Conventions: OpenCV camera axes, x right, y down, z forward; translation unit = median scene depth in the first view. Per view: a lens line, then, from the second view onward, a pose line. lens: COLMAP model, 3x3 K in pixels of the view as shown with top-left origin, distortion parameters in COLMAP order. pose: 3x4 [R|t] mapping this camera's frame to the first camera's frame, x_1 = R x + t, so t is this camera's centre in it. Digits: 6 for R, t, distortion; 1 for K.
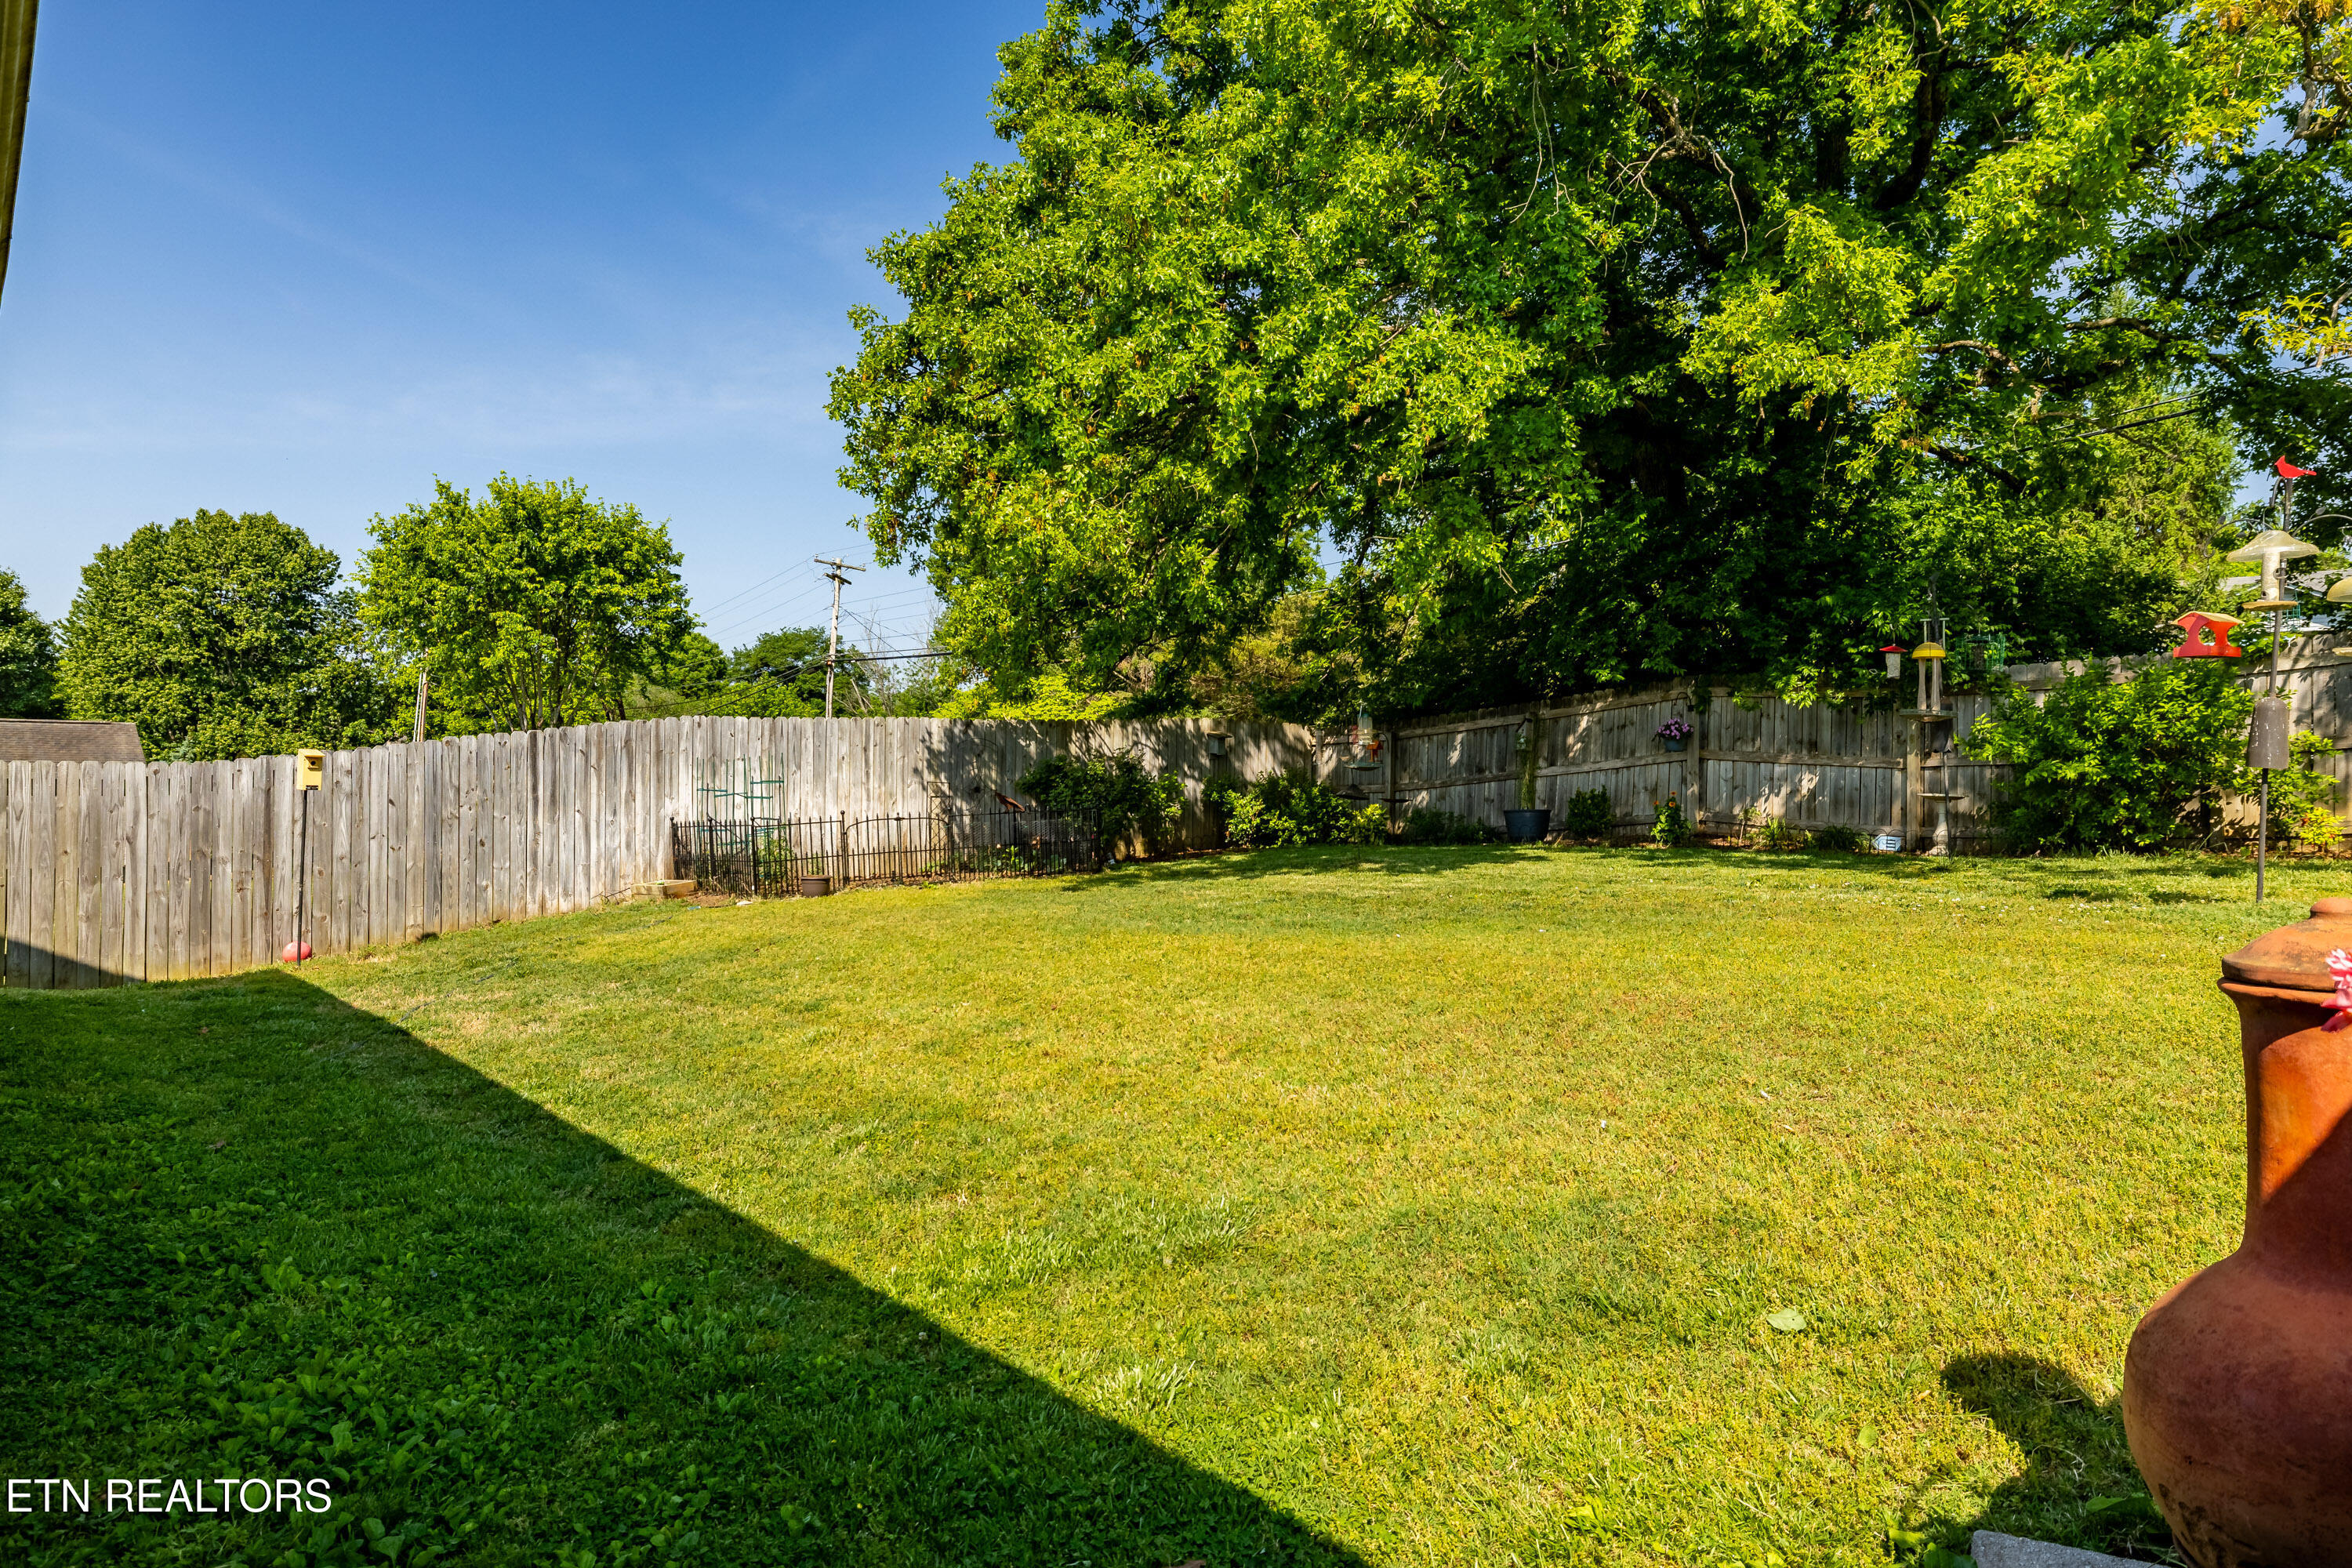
lens RADIAL K [[1411.5, 0, 1194.5], [0, 1411.5, 781.8], [0, 0, 1]] dist [-0.002670, 0.002733]
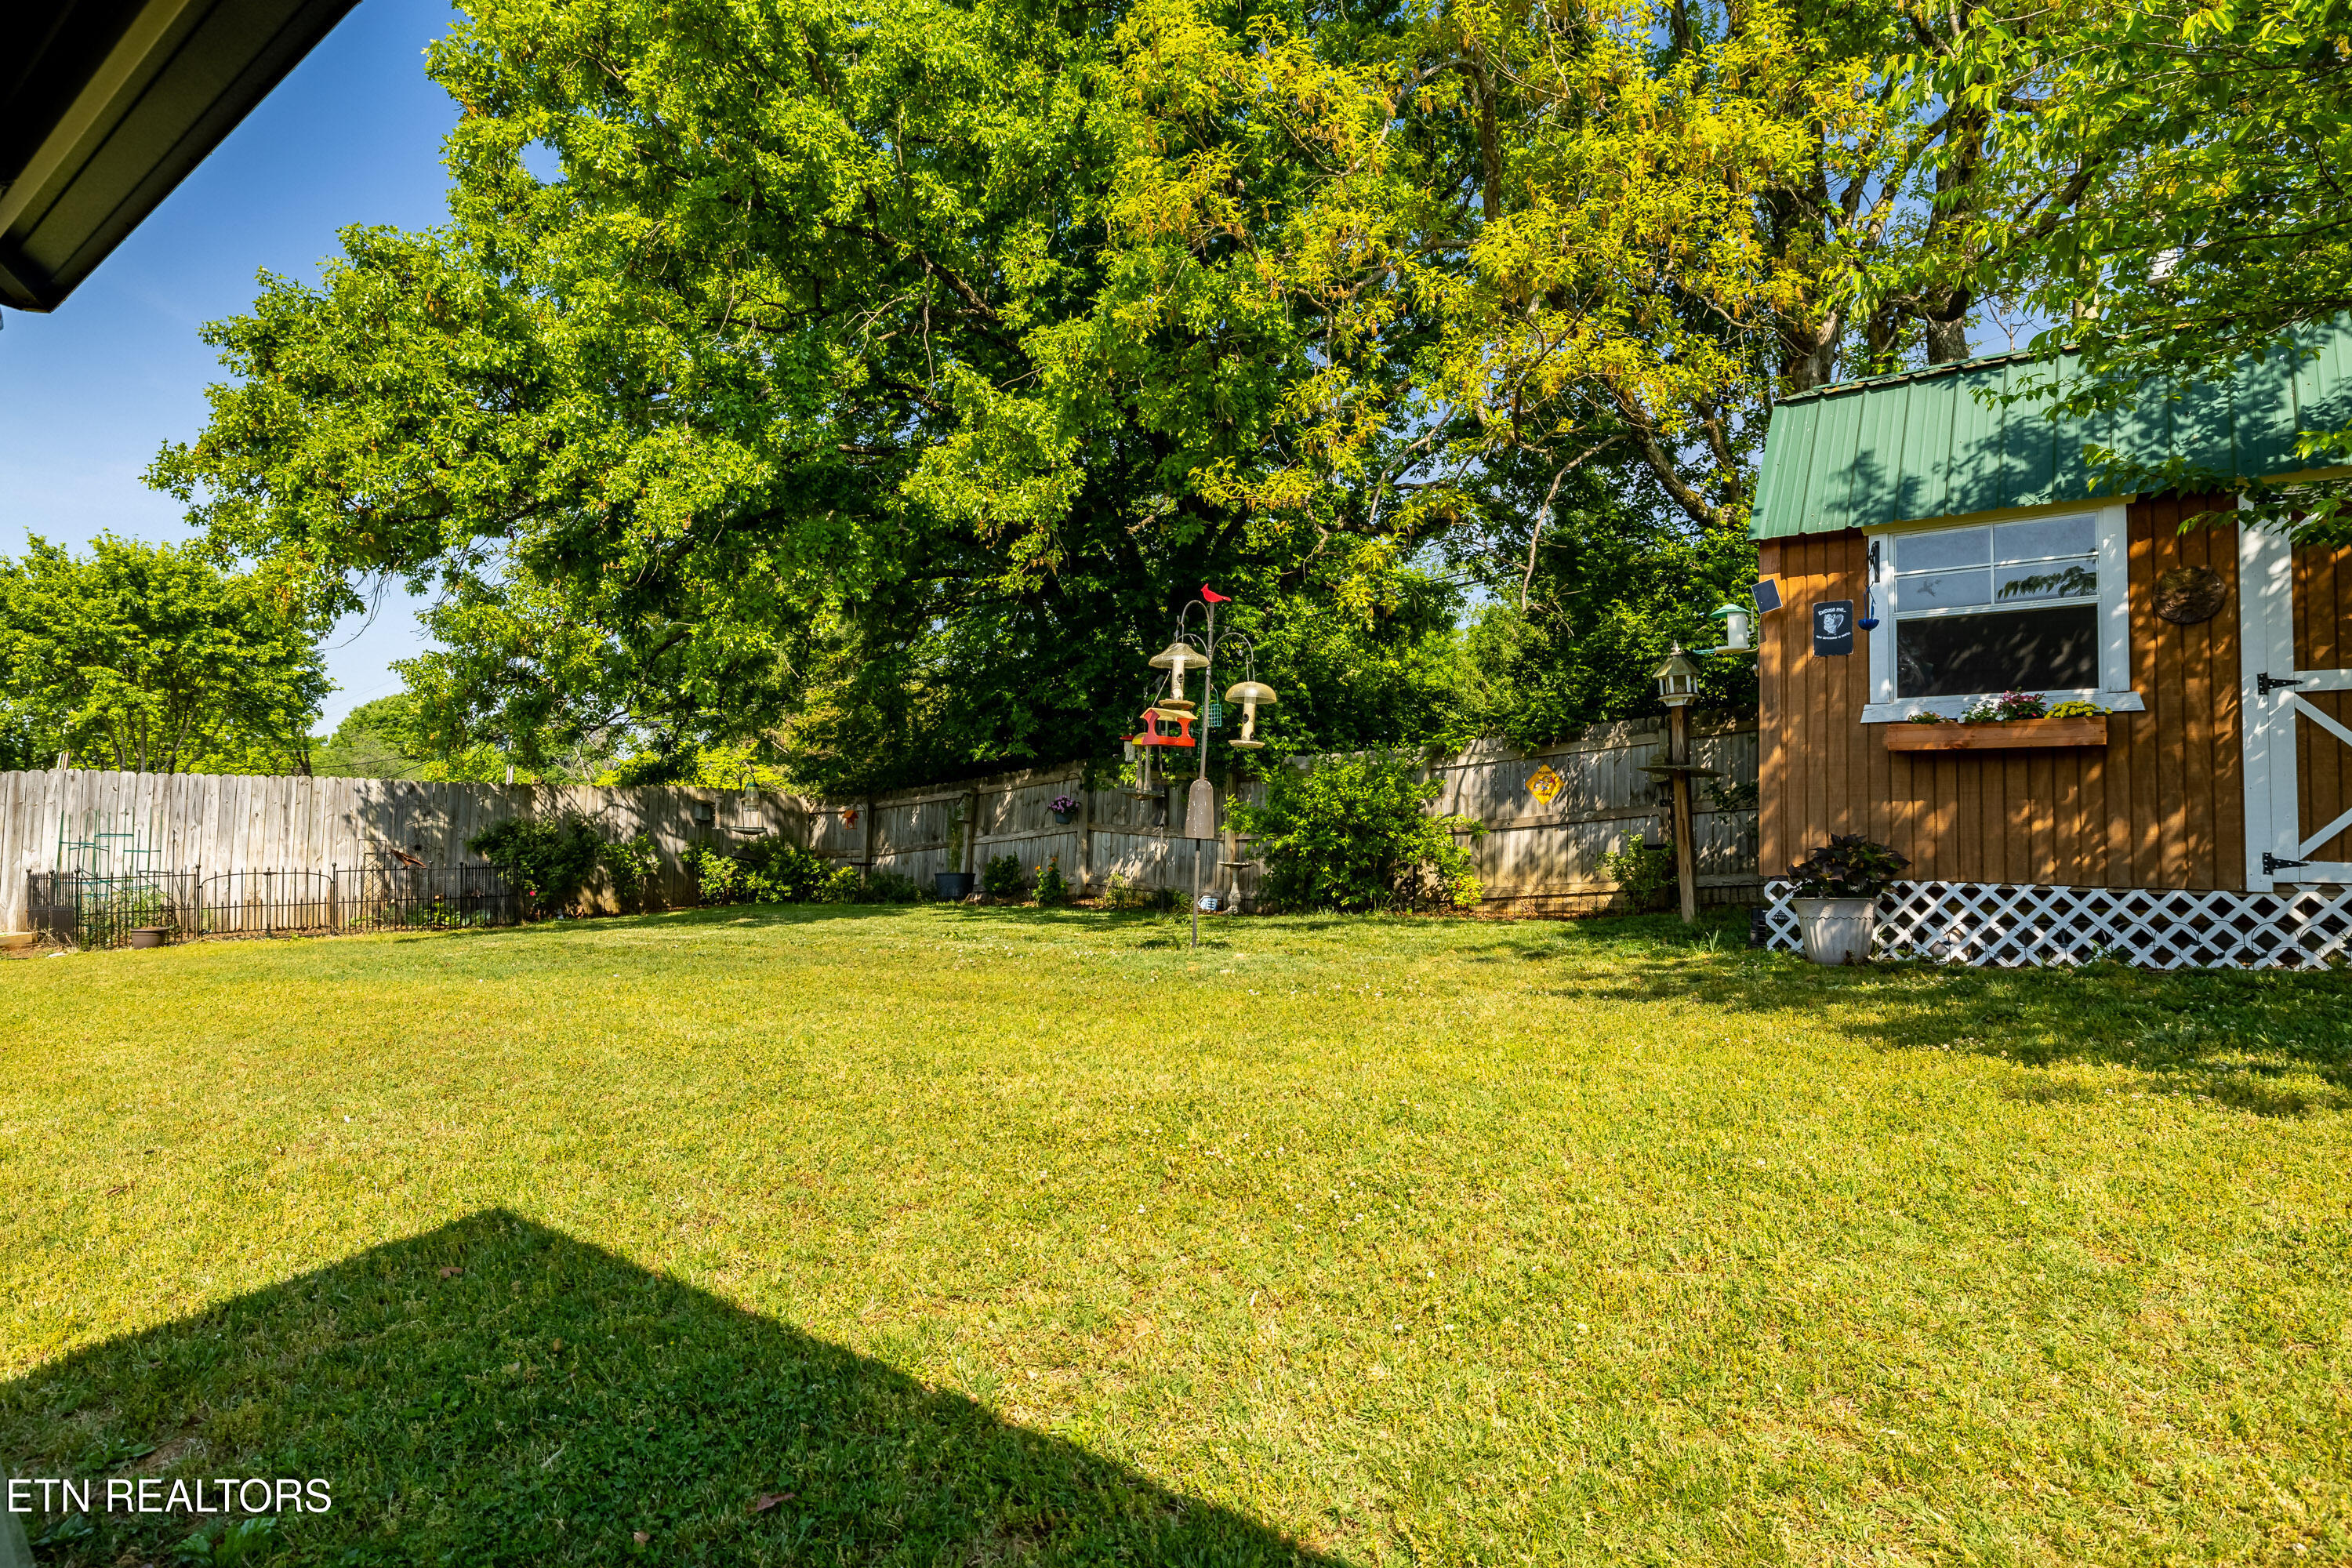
lens RADIAL K [[1244.9, 0, 1199.7], [0, 1244.9, 779.8], [0, 0, 1]] dist [-0.003732, 0.004749]
pose [[0.981915, 0.024836, 0.187685, 0.232790], [-0.014042, 0.998181, -0.058623, 0.001408], [-0.188799, 0.054927, 0.980478, -0.023541]]
